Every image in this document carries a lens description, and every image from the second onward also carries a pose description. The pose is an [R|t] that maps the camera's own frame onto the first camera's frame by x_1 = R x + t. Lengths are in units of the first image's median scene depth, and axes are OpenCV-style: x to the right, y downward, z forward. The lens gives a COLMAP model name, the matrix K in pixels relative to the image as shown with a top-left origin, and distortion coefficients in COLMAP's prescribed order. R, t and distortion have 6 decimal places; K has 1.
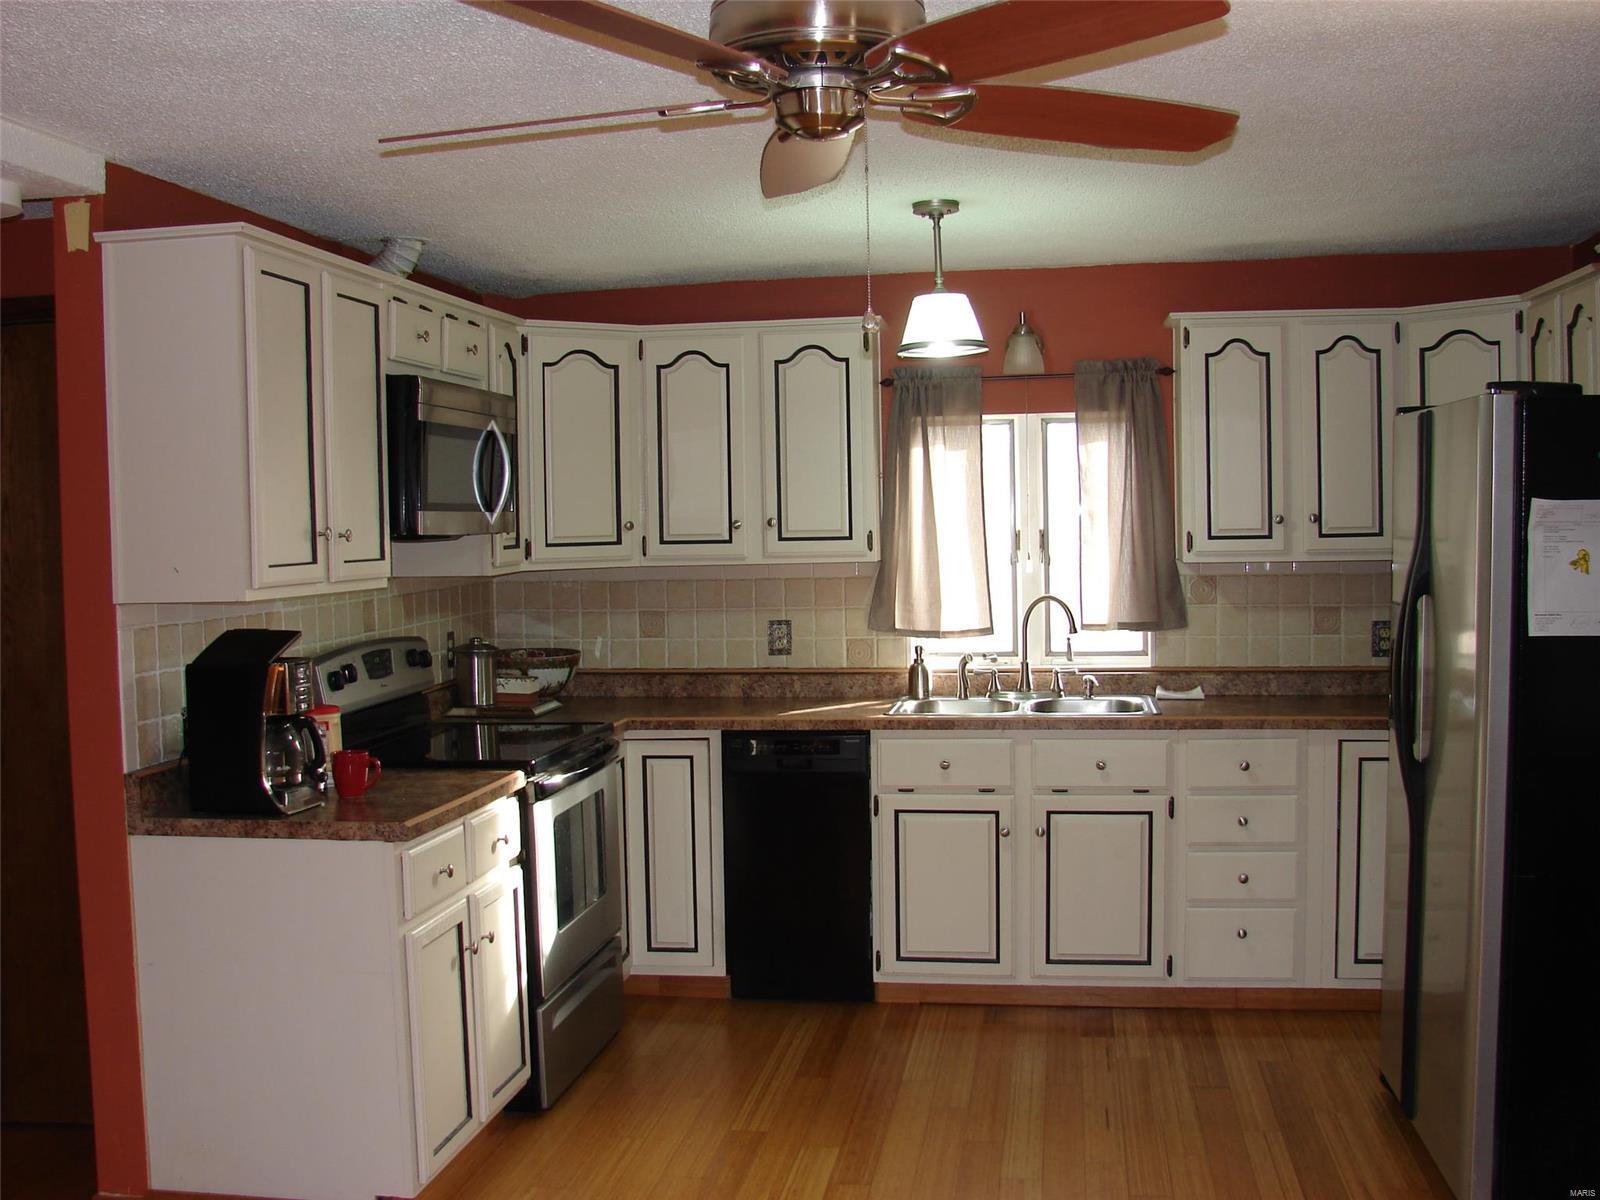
lens RADIAL K [[1724.9, 0, 790.7], [0, 1724.9, 598.0], [0, 0, 1]] dist [-0.207749, 0.215319]
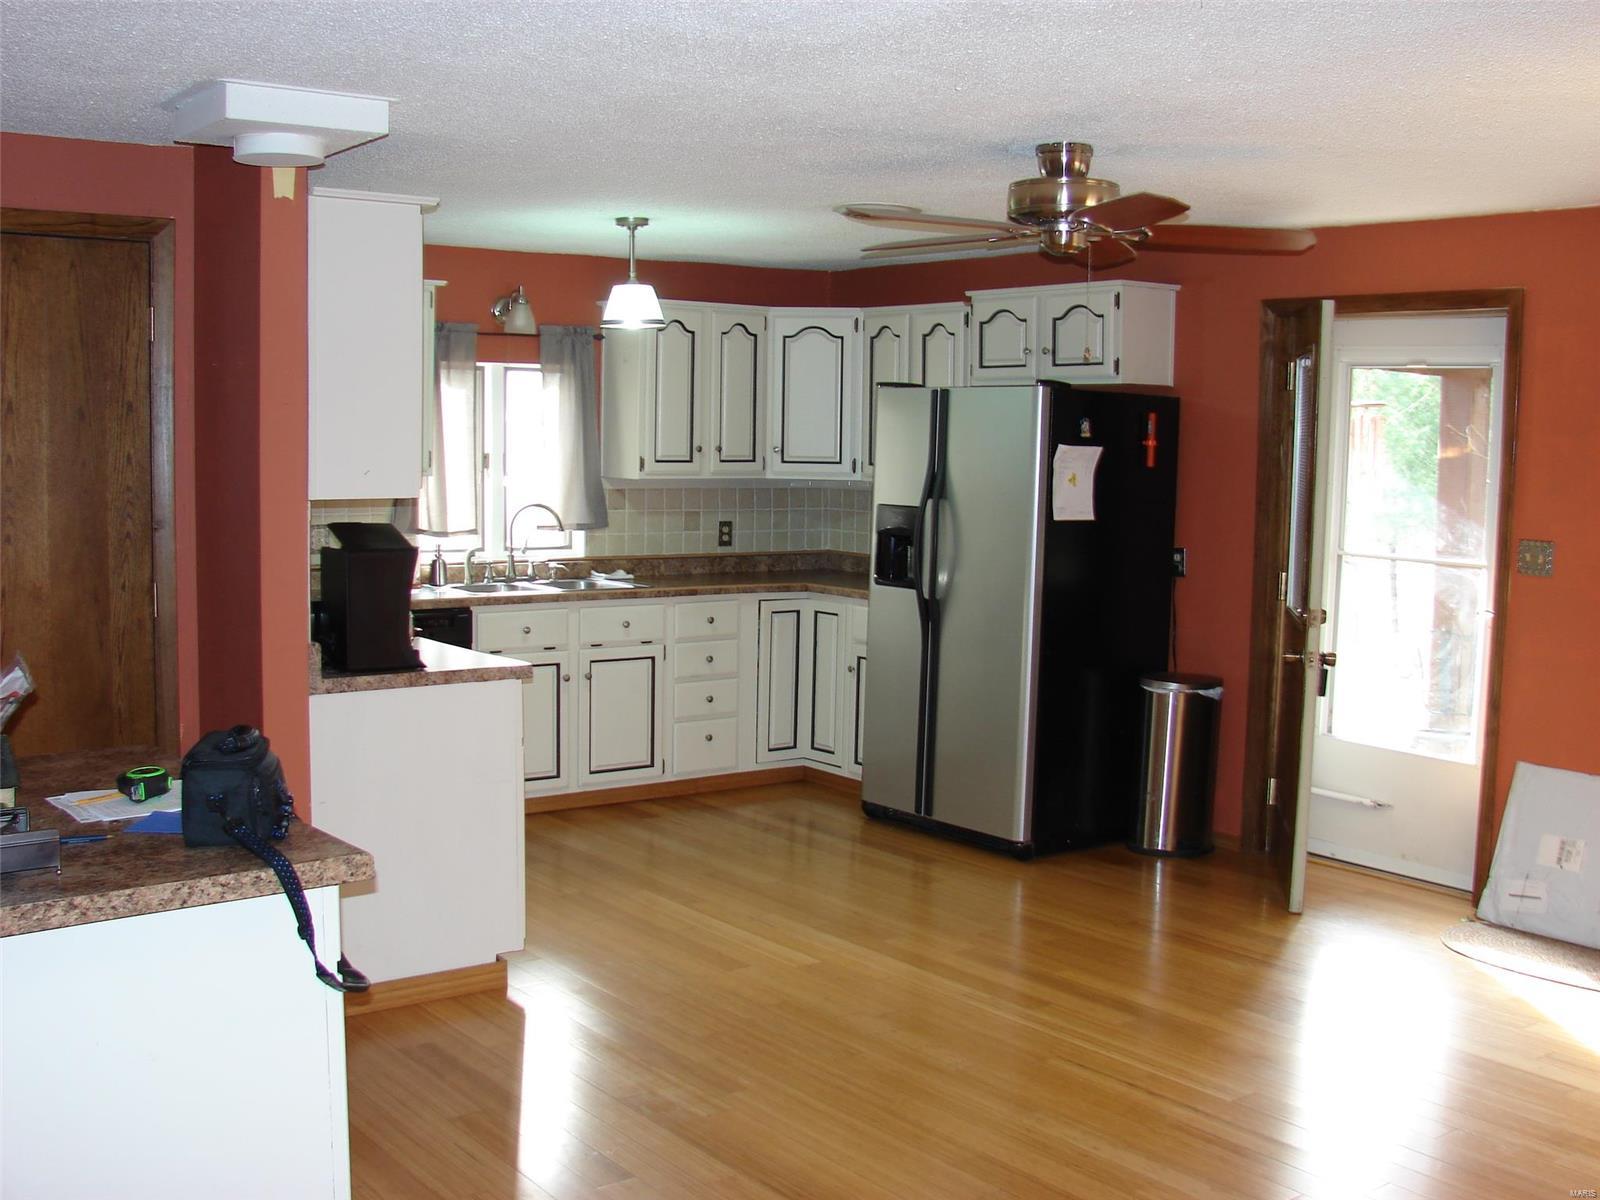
lens RADIAL K [[1724.9, 0, 790.7], [0, 1724.9, 598.0], [0, 0, 1]] dist [-0.207749, 0.215319]
pose [[0.690022, -0.036190, 0.722883, -0.717835], [0.005124, 0.998968, 0.045121, 0.013730], [-0.723771, -0.027430, 0.689495, -0.054352]]
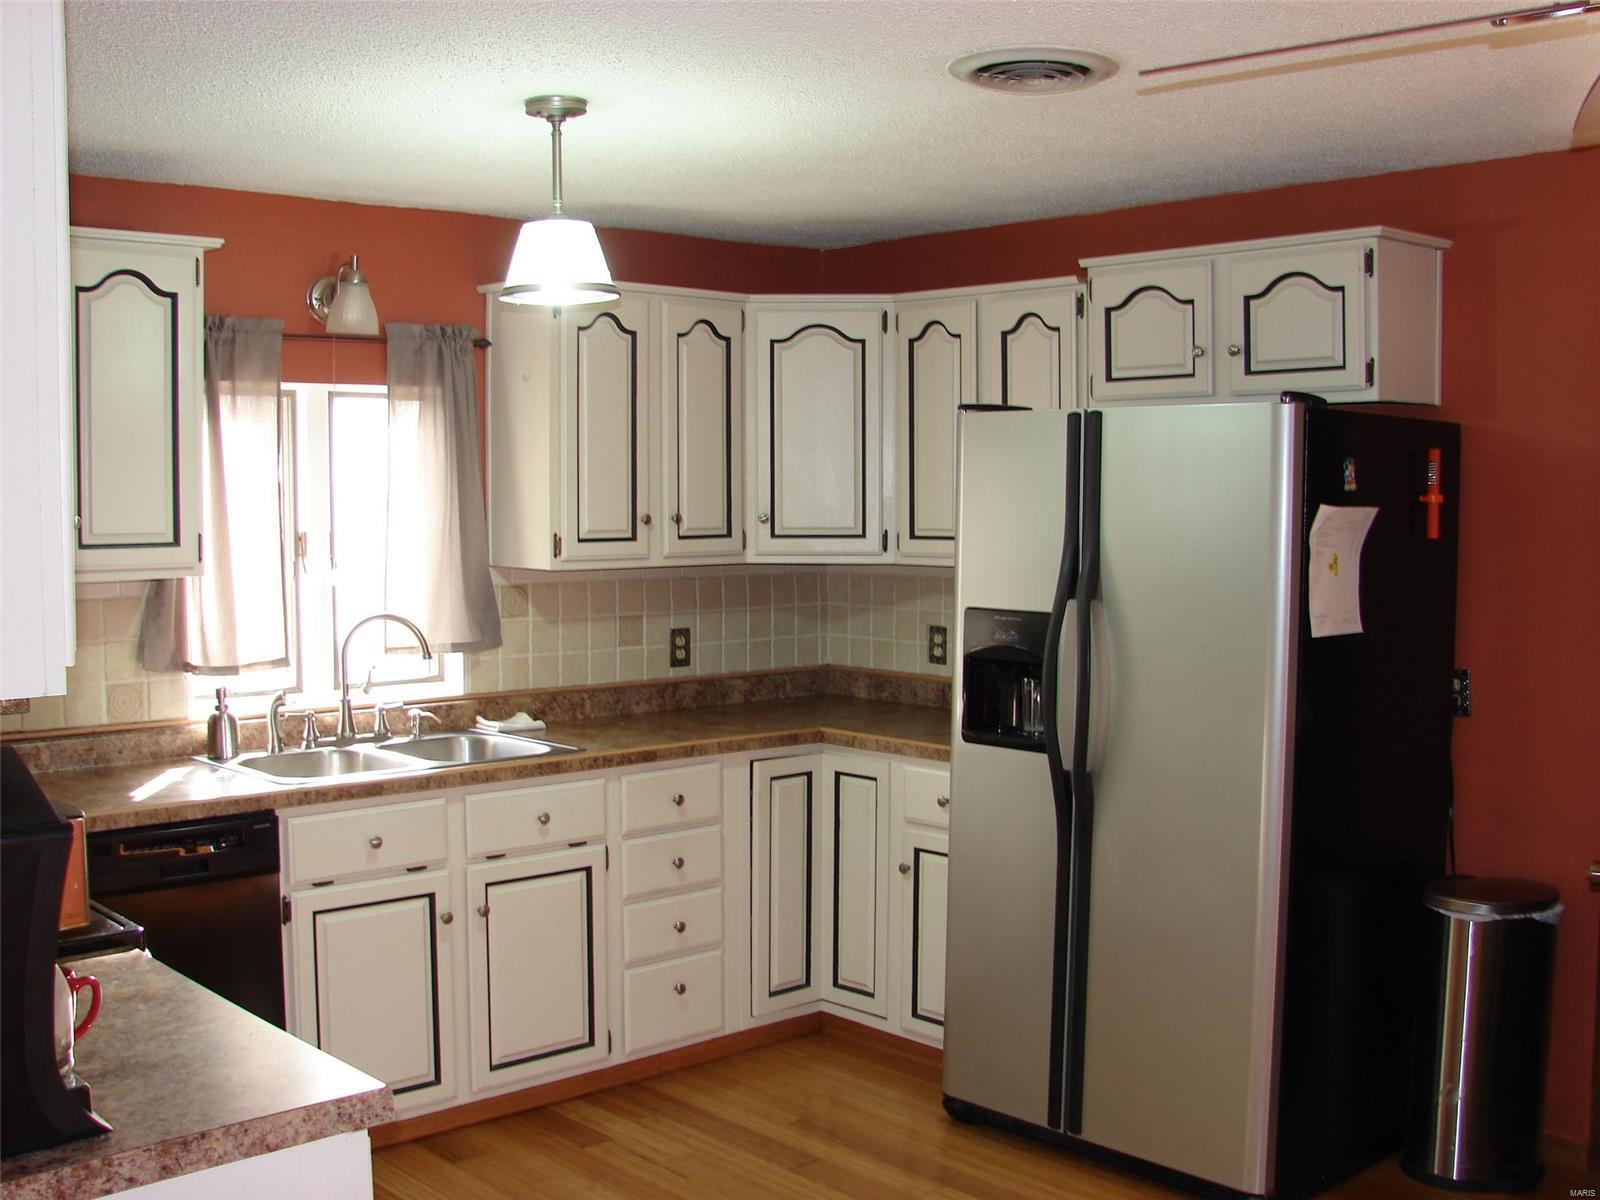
lens RADIAL K [[1721.8, 0, 807.6], [0, 1721.8, 618.6], [0, 0, 1]] dist [-0.164915, -0.006279]
pose [[0.615401, -0.037009, 0.787345, -0.376745], [0.026294, 0.999305, 0.026421, -0.016314], [-0.787776, 0.004443, 0.615946, 0.385516]]
